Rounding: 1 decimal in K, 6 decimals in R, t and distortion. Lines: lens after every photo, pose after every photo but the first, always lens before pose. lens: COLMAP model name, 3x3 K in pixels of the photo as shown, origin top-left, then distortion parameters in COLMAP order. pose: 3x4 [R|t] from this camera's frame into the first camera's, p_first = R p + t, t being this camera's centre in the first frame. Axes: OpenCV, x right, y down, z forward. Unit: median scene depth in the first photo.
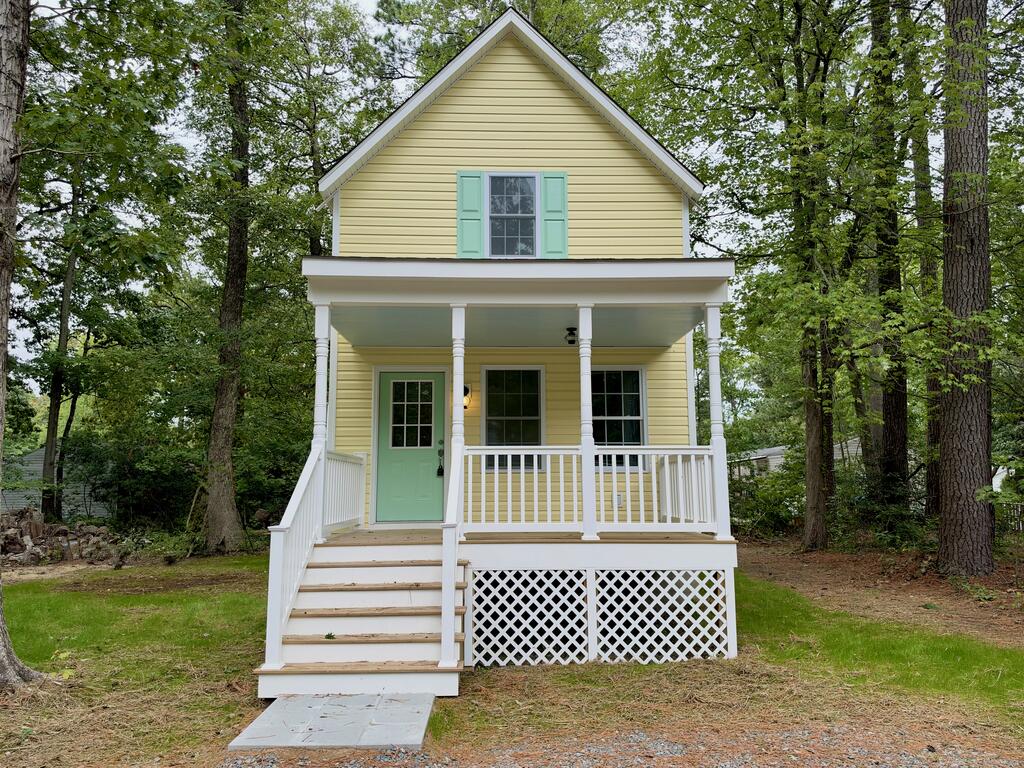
lens RADIAL K [[727.7, 0, 513.8], [0, 727.7, 381.8], [0, 0, 1]] dist [0.099458, -0.155515]
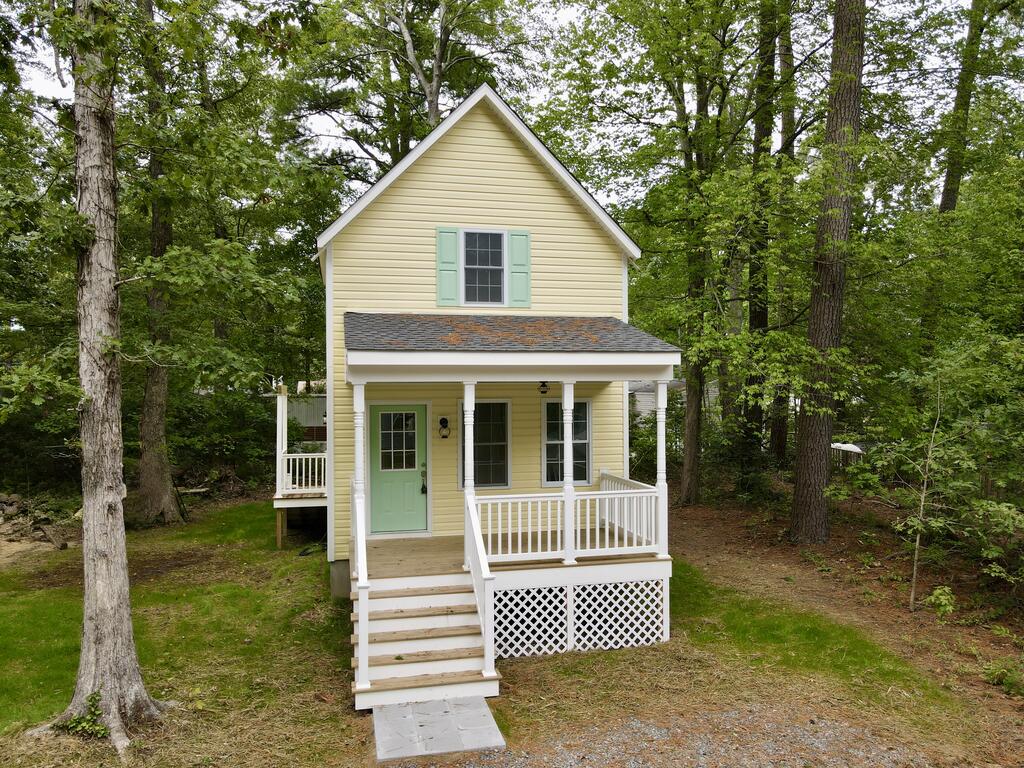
lens RADIAL K [[753.2, 0, 512.0], [0, 753.2, 384.0], [0, 0, 1]] dist [0.010124, 0.007938]
pose [[0.981378, -0.000356, 0.192088, -0.262727], [-0.025648, 0.990801, 0.132871, -0.287704], [-0.190368, -0.135324, 0.972341, -0.268745]]
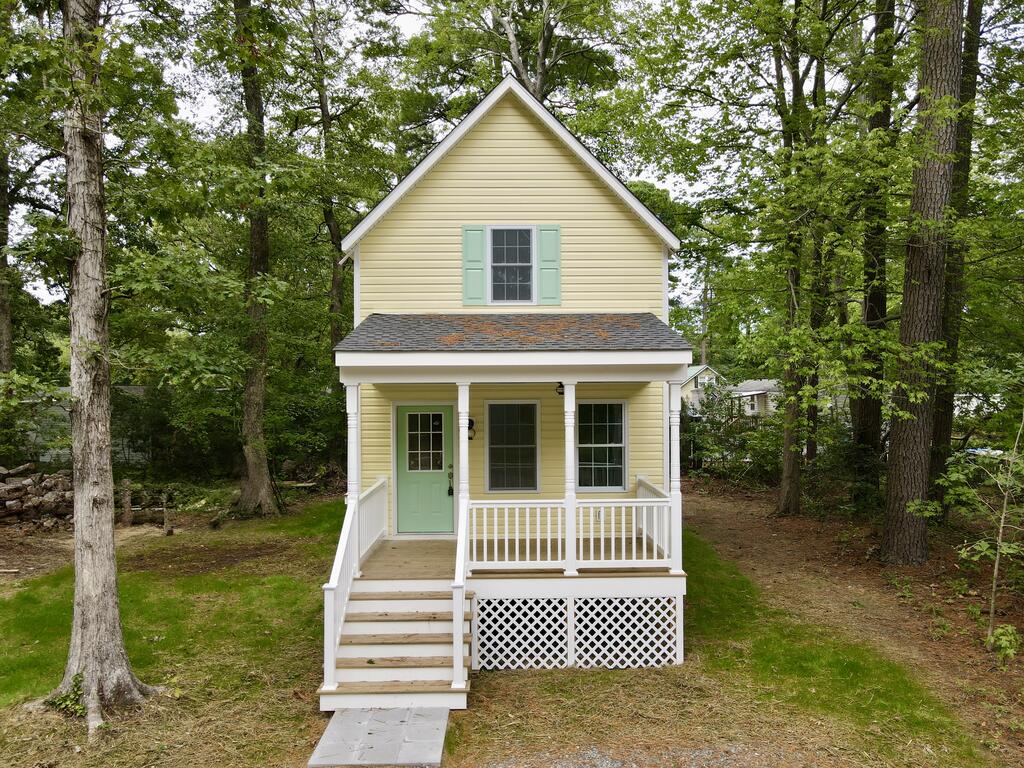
lens RADIAL K [[753.2, 0, 512.0], [0, 753.2, 384.0], [0, 0, 1]] dist [0.010124, 0.007938]
pose [[0.999843, -0.001738, -0.017643, 0.027456], [0.004126, 0.990669, 0.136225, -0.286849], [0.017241, -0.136276, 0.990521, -0.241943]]
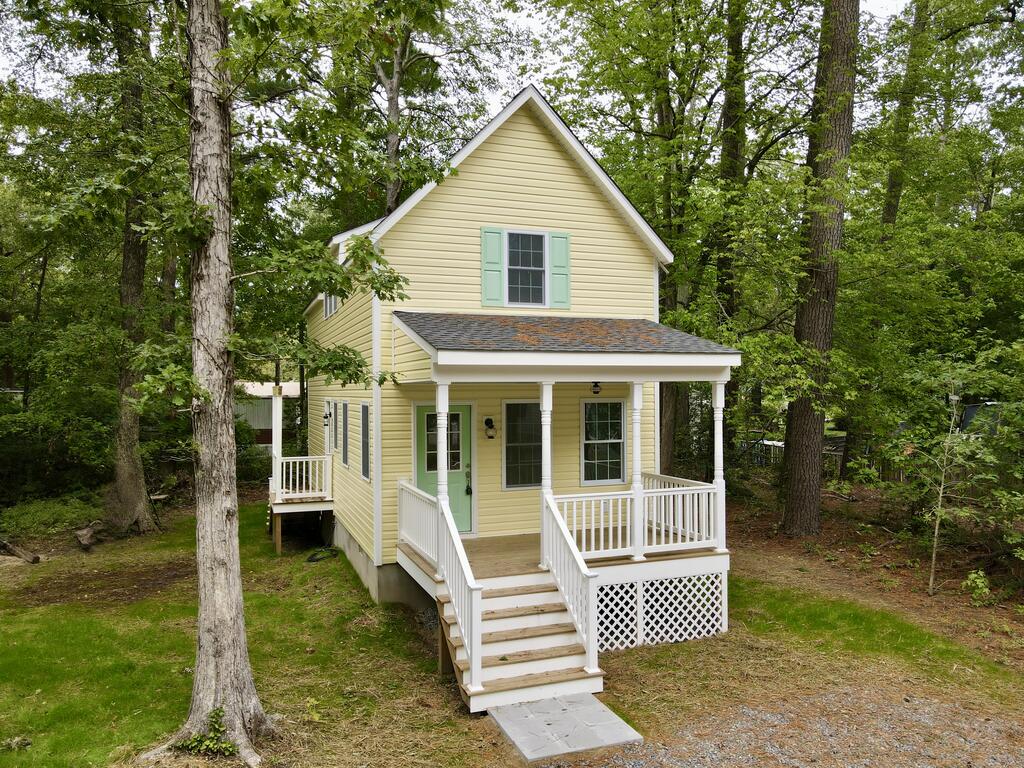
lens RADIAL K [[753.2, 0, 512.0], [0, 753.2, 384.0], [0, 0, 1]] dist [0.010124, 0.007938]
pose [[0.947710, 0.000744, 0.319133, -0.569547], [-0.043315, 0.991044, 0.126318, -0.275690], [-0.316181, -0.133537, 0.939254, -0.198290]]
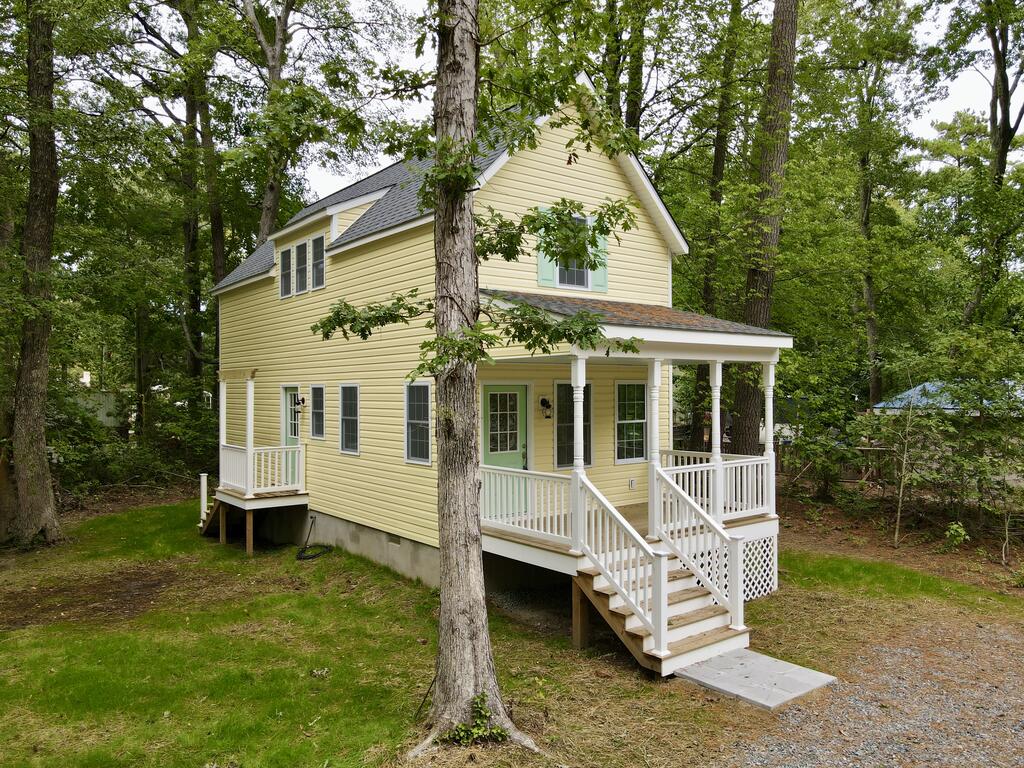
lens RADIAL K [[753.2, 0, 512.0], [0, 753.2, 384.0], [0, 0, 1]] dist [0.010124, 0.007938]
pose [[0.808055, 0.004738, 0.589088, -1.118539], [-0.082530, 0.991017, 0.105236, -0.190003], [-0.583297, -0.133654, 0.801187, 0.079793]]
